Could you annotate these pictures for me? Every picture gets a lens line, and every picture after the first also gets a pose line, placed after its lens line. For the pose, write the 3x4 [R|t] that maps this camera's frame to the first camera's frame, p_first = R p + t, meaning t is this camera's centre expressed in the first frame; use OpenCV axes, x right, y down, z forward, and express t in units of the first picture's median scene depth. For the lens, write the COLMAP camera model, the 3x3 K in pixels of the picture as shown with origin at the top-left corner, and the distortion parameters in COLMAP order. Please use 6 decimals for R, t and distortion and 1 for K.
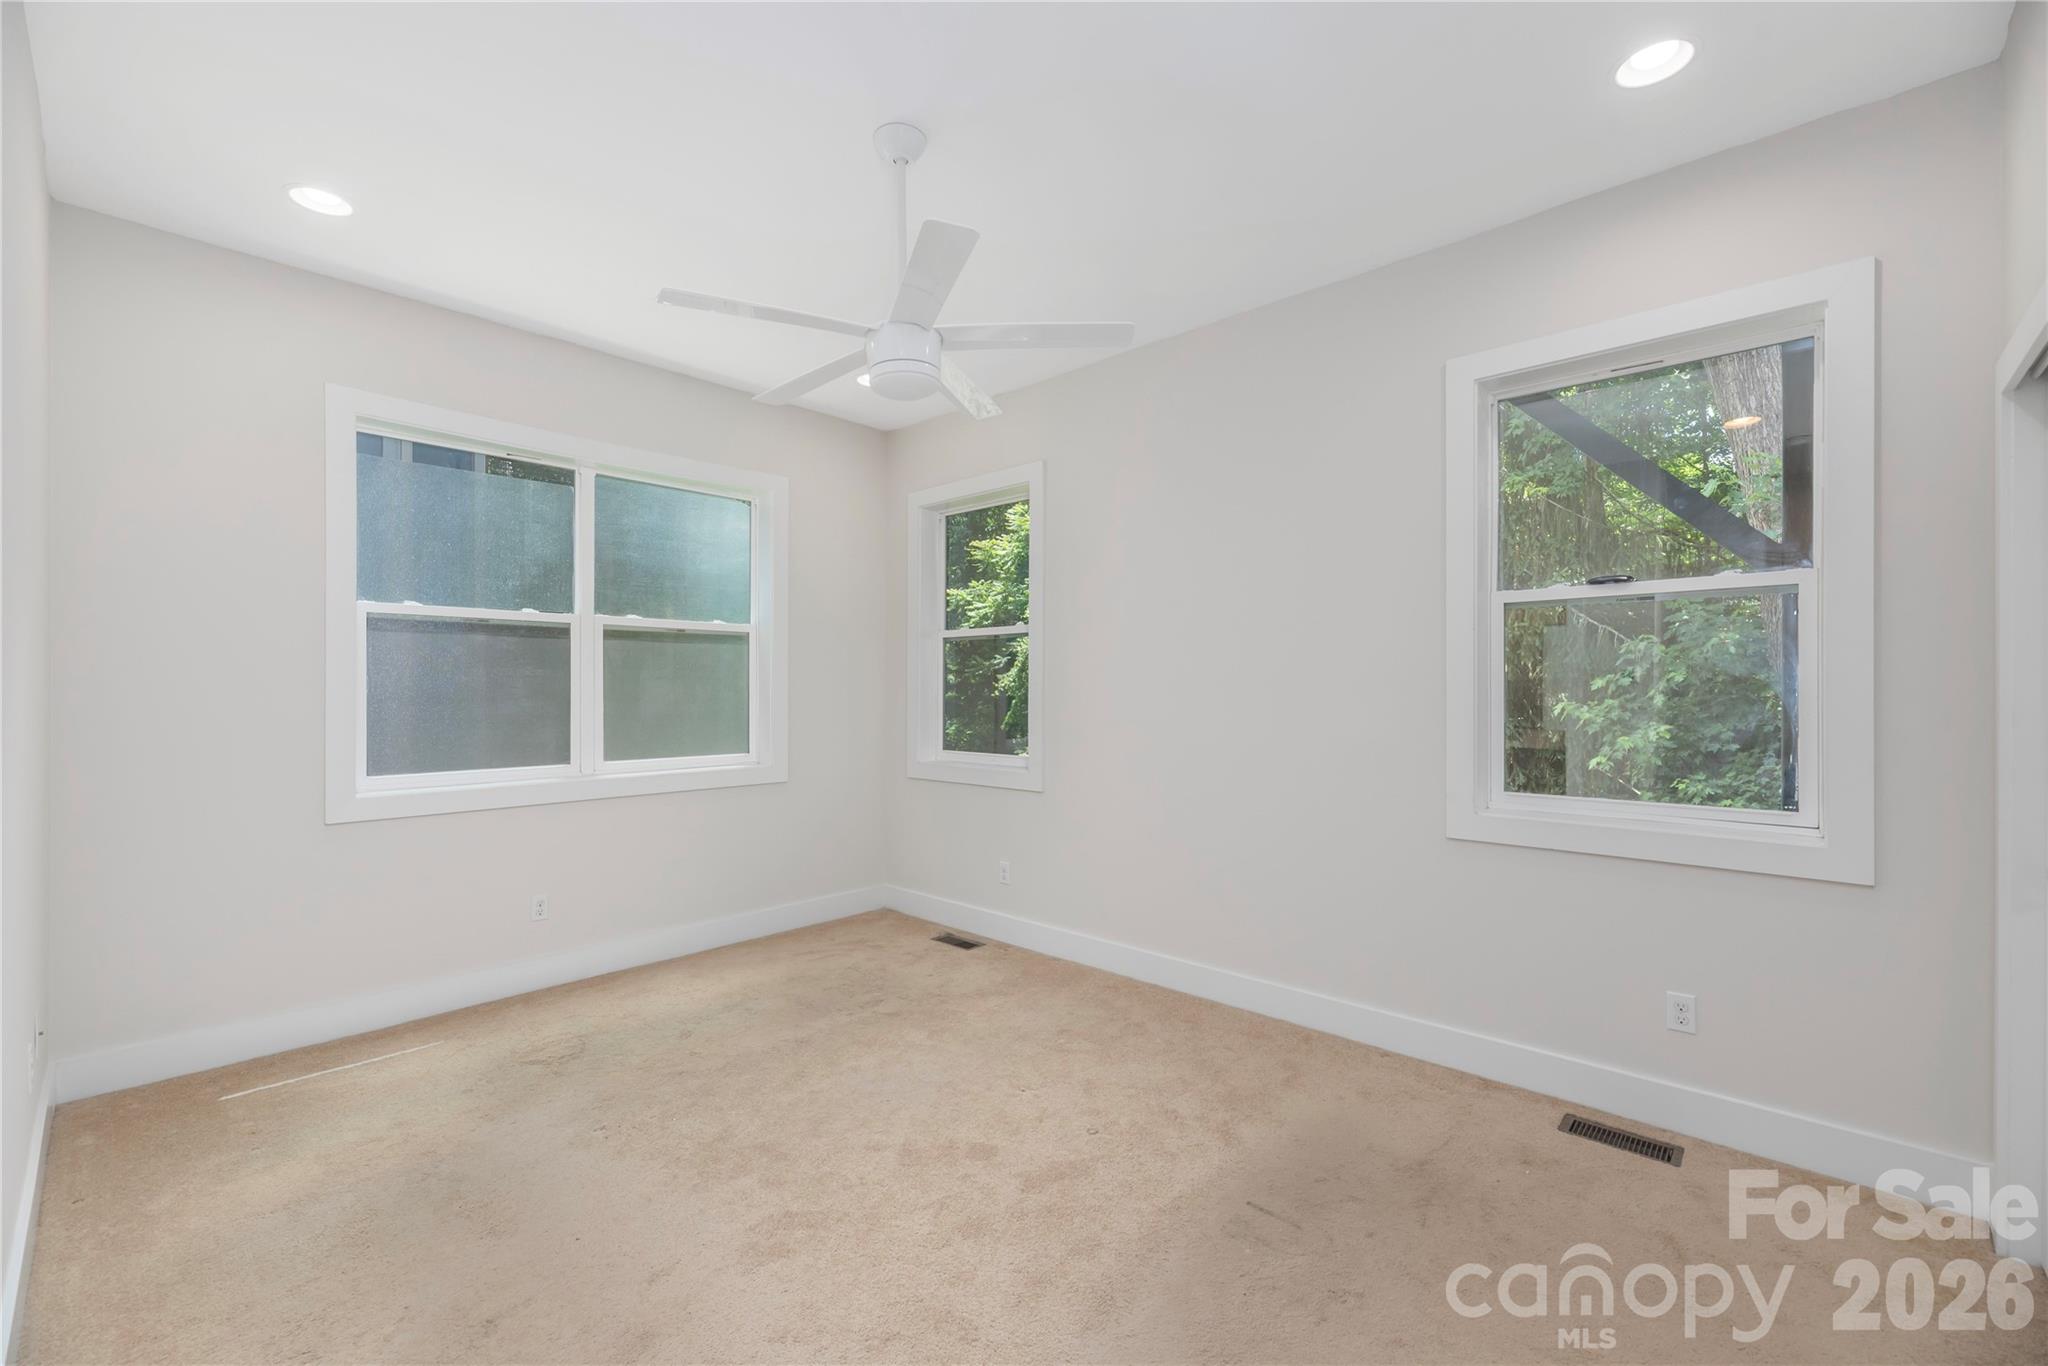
lens RADIAL K [[842.2, 0, 1018.4], [0, 842.2, 687.9], [0, 0, 1]] dist [-0.004607, -0.000586]
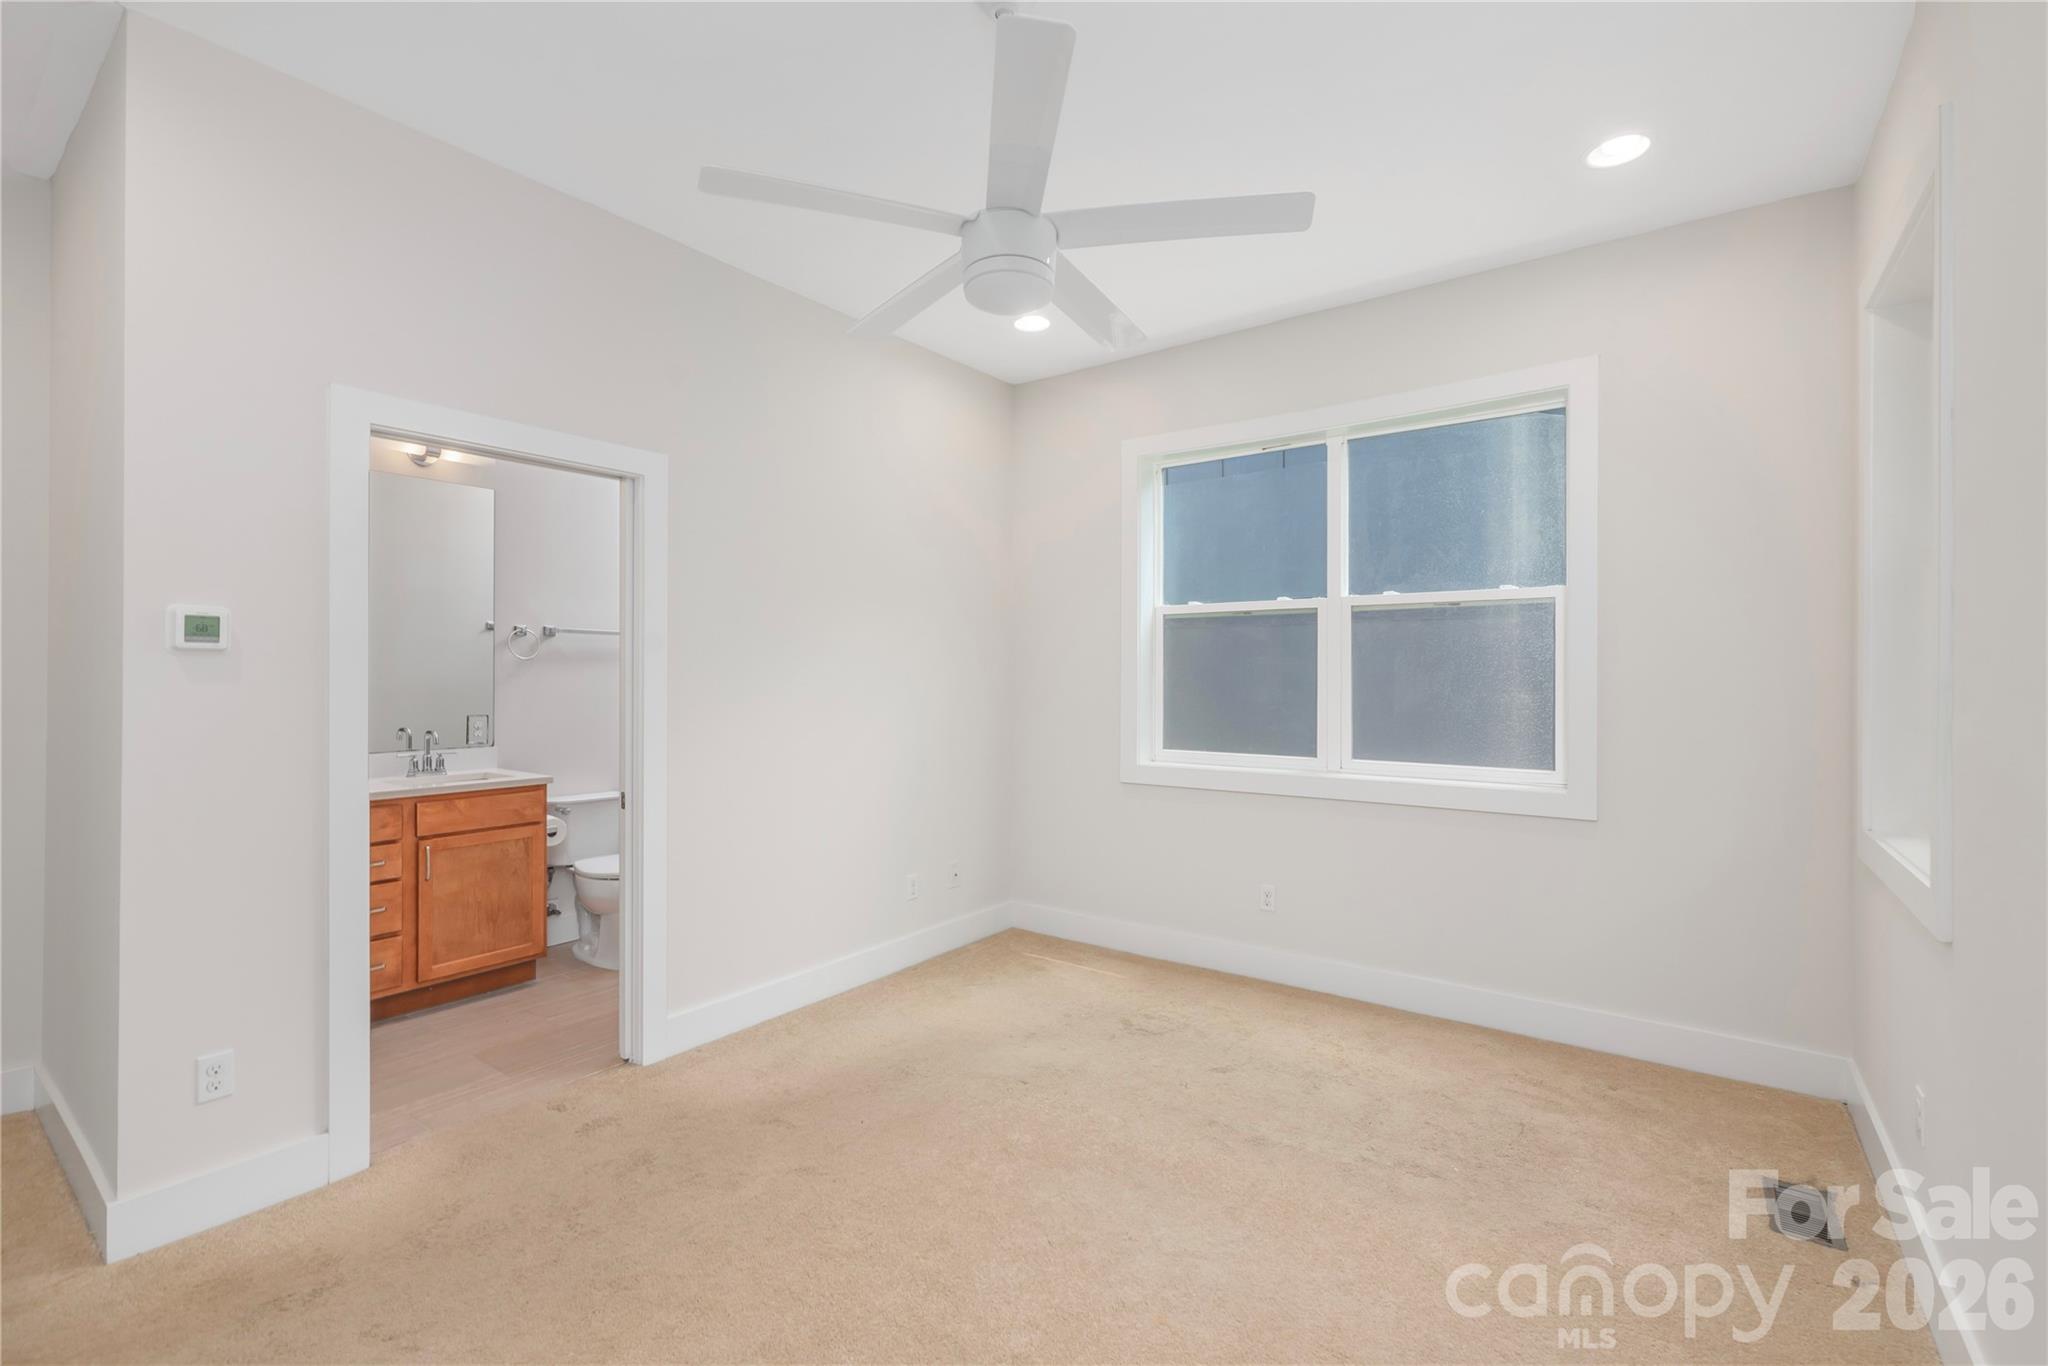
lens RADIAL K [[886.8, 0, 1027.4], [0, 886.8, 674.8], [0, 0, 1]] dist [-0.001730, -0.000140]
pose [[0.121862, -0.002794, -0.992543, 0.416074], [-0.003637, 0.999988, -0.003261, 0.002421], [0.992540, 0.004007, 0.121851, 0.564435]]
